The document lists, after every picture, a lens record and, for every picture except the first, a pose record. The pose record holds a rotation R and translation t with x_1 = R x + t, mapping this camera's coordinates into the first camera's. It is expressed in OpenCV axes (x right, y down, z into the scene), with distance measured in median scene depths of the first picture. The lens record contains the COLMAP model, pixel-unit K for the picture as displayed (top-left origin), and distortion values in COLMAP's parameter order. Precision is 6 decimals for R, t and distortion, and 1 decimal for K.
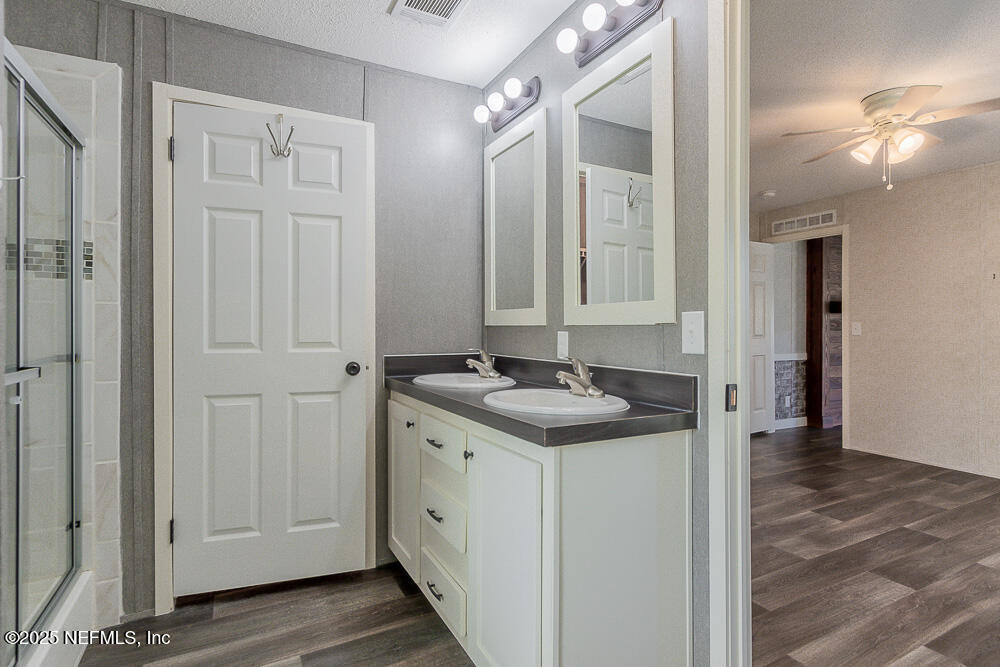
lens RADIAL K [[503.0, 0, 499.6], [0, 503.0, 324.9], [0, 0, 1]] dist [0.012492, -0.004498]
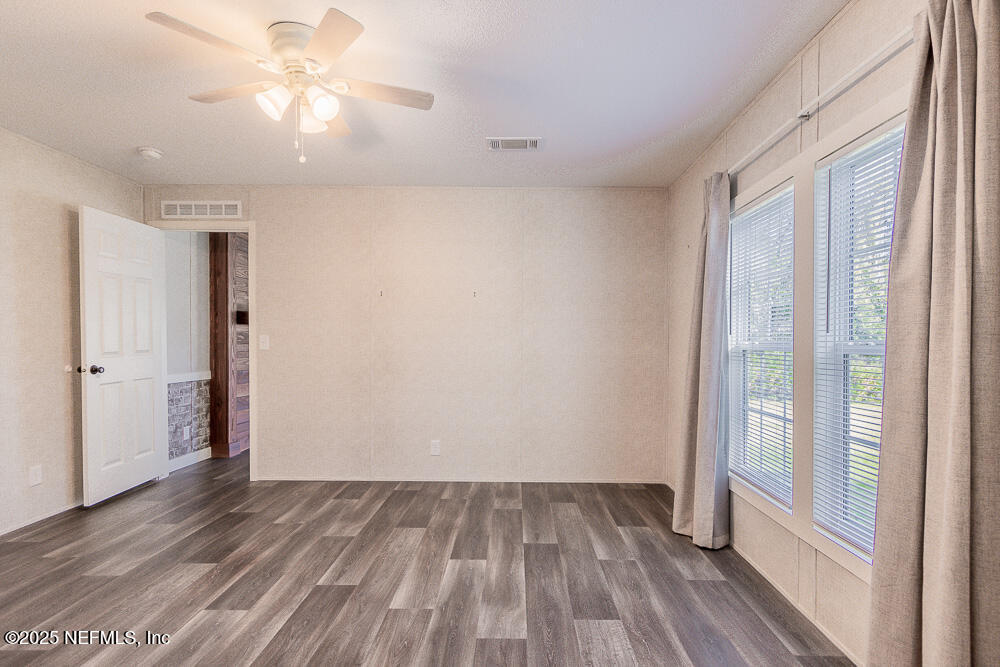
lens RADIAL K [[503.0, 0, 516.6], [0, 503.0, 348.3], [0, 0, 1]] dist [0.012492, -0.004498]
pose [[0.472417, -0.015642, 0.881236, 0.131238], [-0.004479, 0.999787, 0.020147, -0.001266], [-0.881364, -0.013465, 0.472246, 0.186793]]
